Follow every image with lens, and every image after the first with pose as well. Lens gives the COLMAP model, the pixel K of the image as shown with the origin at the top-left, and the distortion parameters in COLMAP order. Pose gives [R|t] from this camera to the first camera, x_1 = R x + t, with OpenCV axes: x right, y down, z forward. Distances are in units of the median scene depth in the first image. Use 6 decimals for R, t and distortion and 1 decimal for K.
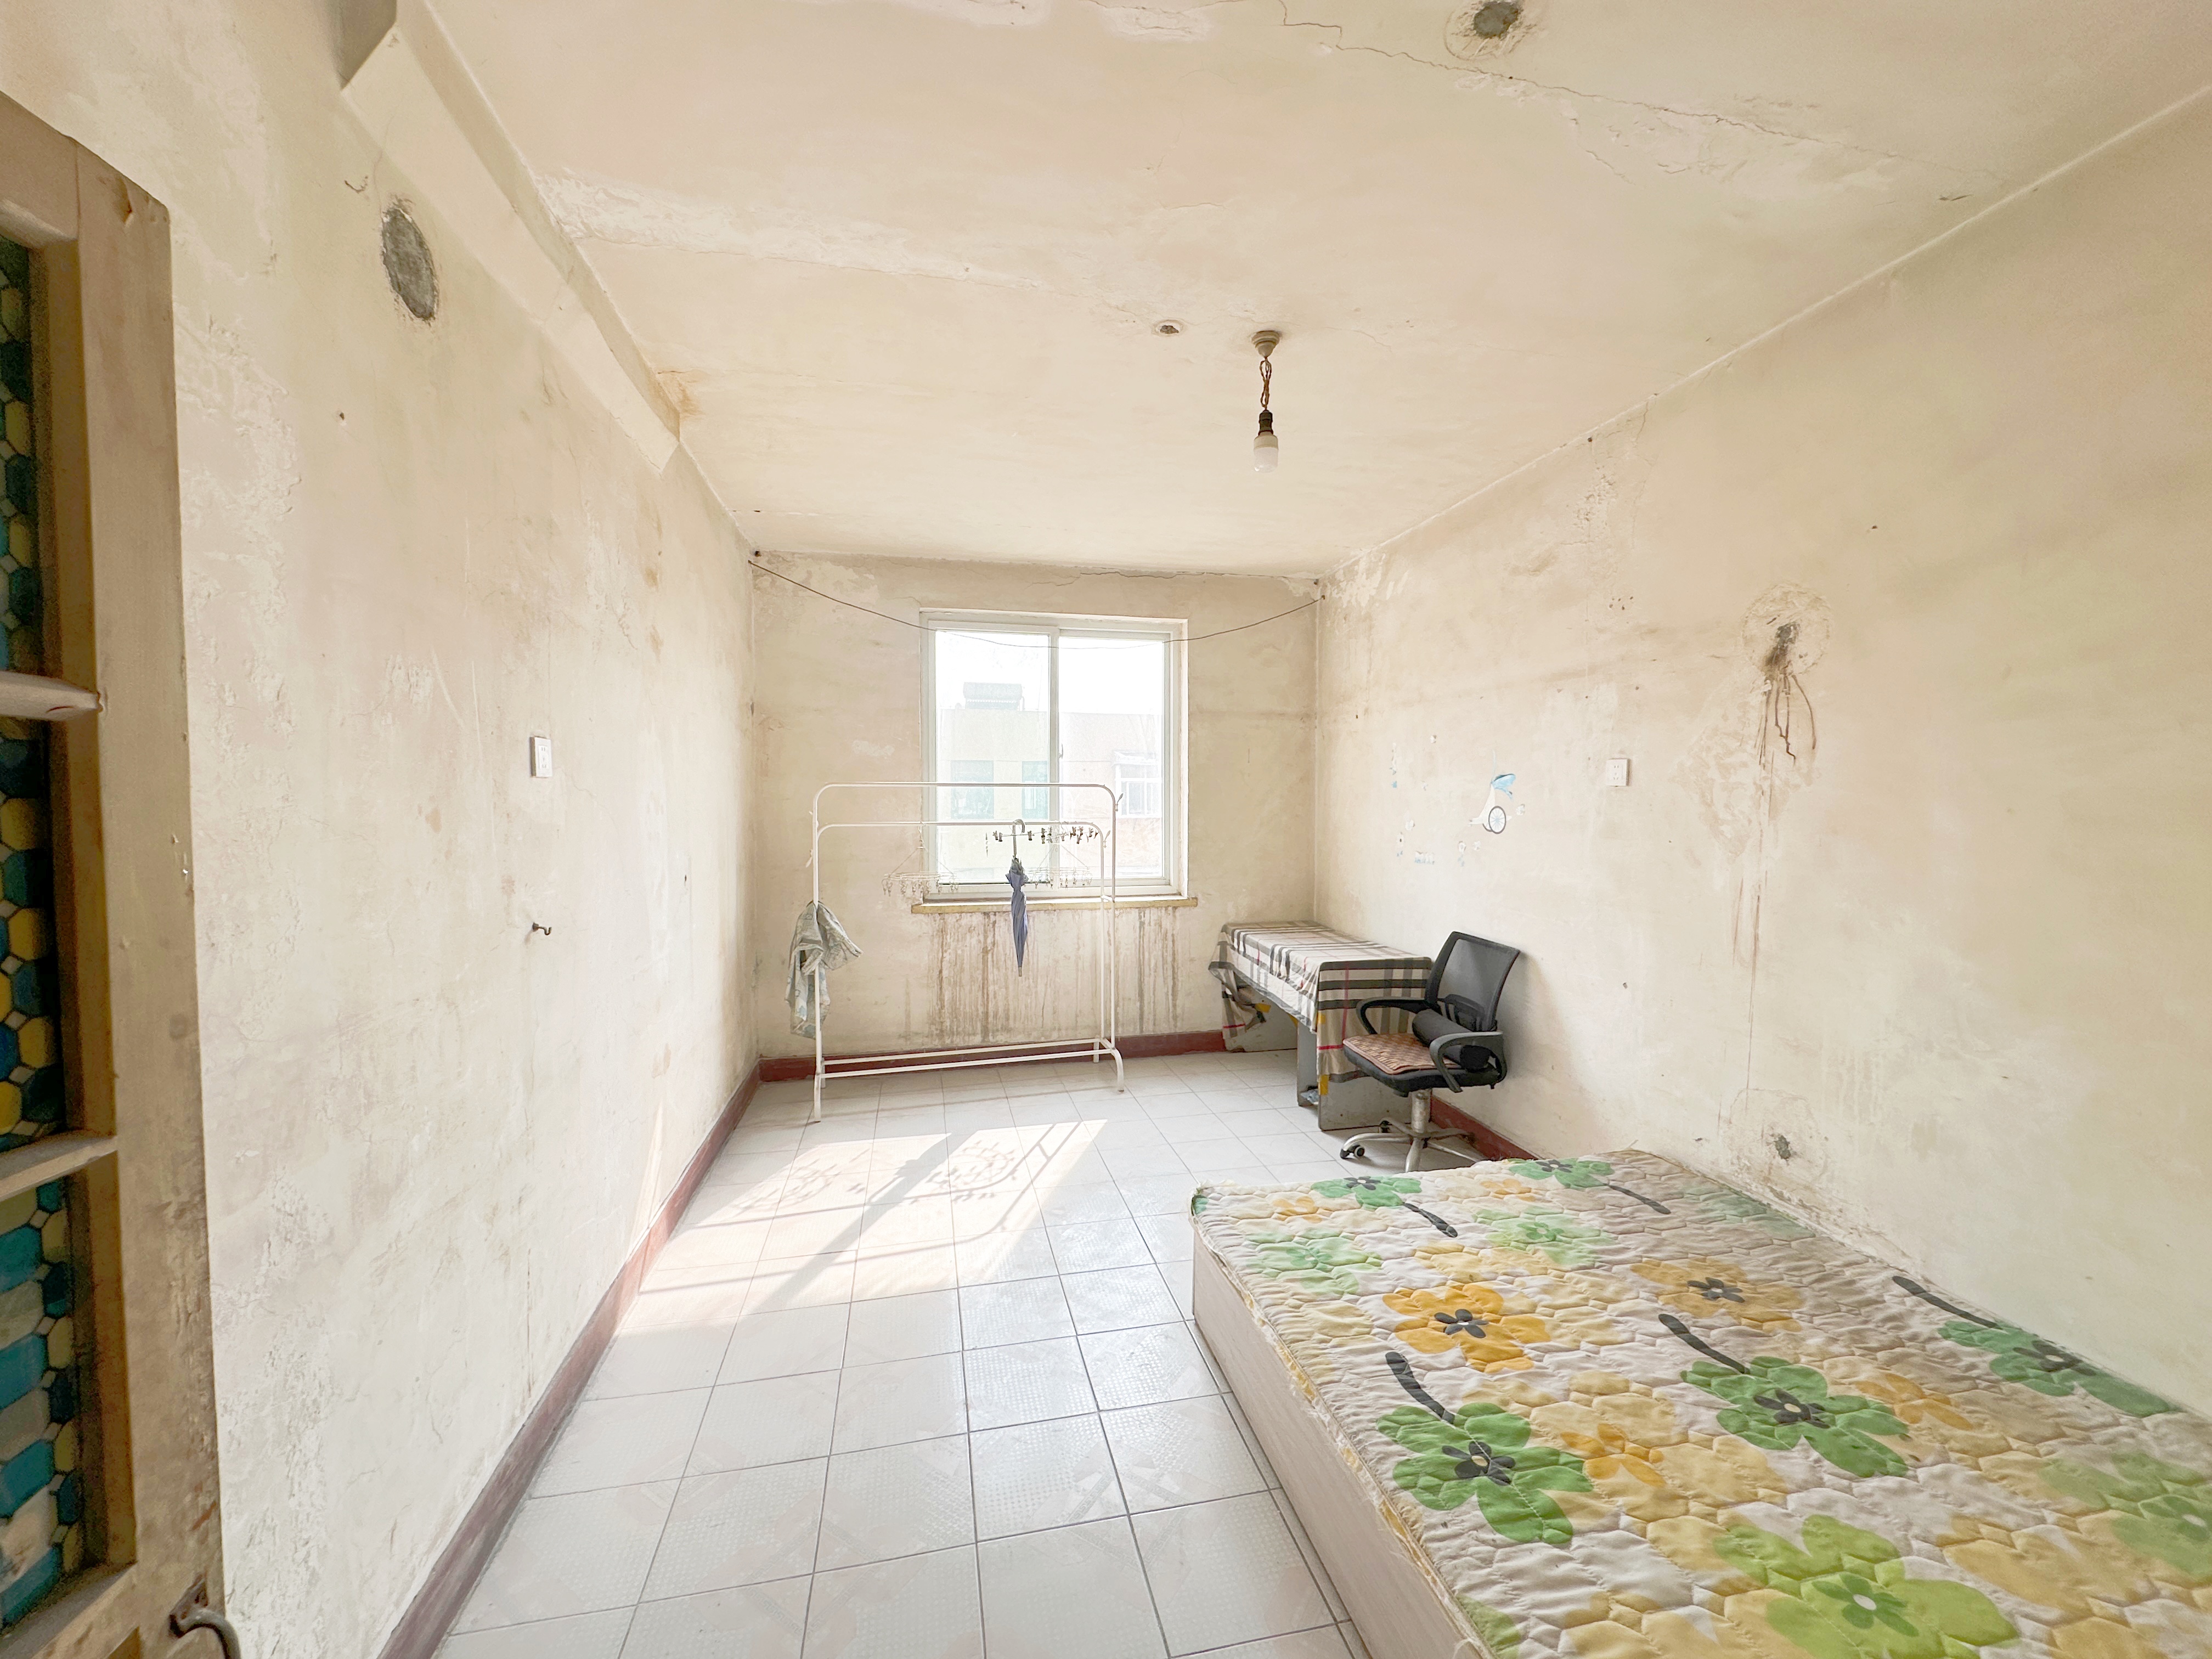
lens RADIAL K [[892.8, 0, 1112.6], [0, 892.8, 850.7], [0, 0, 1]] dist [-0.007892, 0.000011]
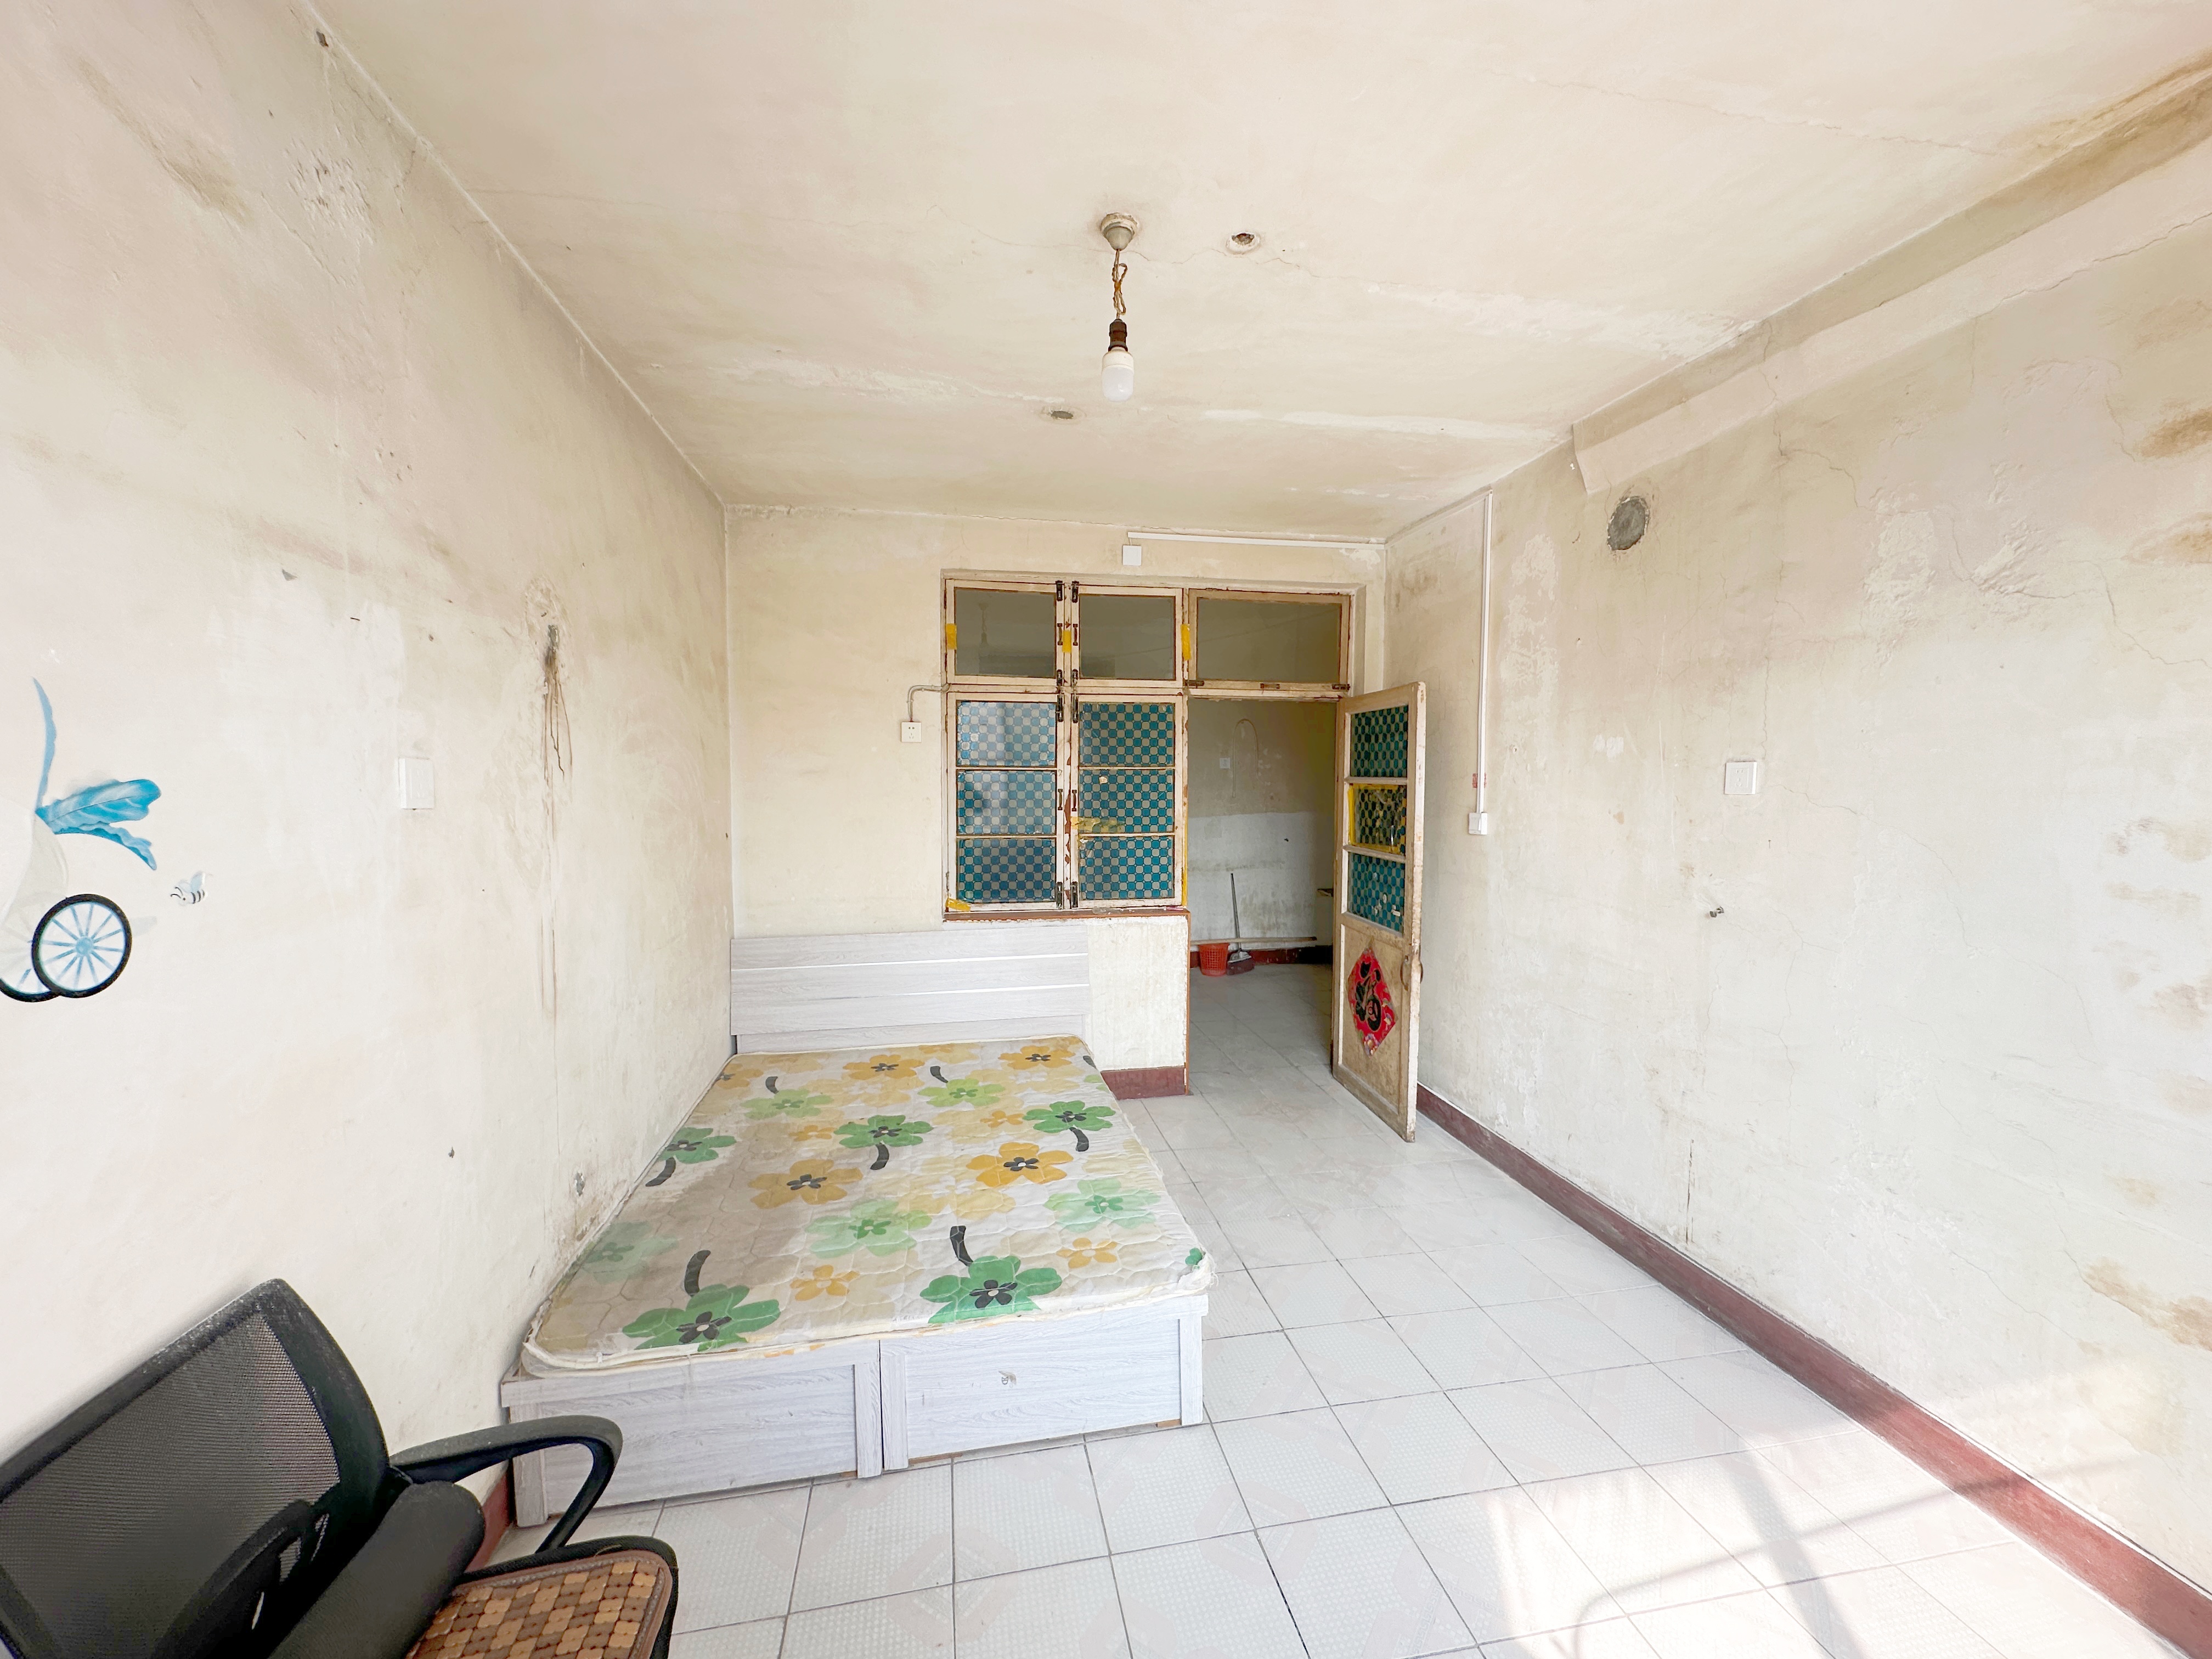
lens RADIAL K [[892.8, 0, 1112.4], [0, 892.8, 825.8], [0, 0, 1]] dist [-0.007892, 0.000011]
pose [[-0.999736, -0.000631, 0.022988, 0.181626], [0.001995, 0.993475, 0.114032, -0.166404], [-0.022909, 0.114047, -0.993211, 2.065342]]
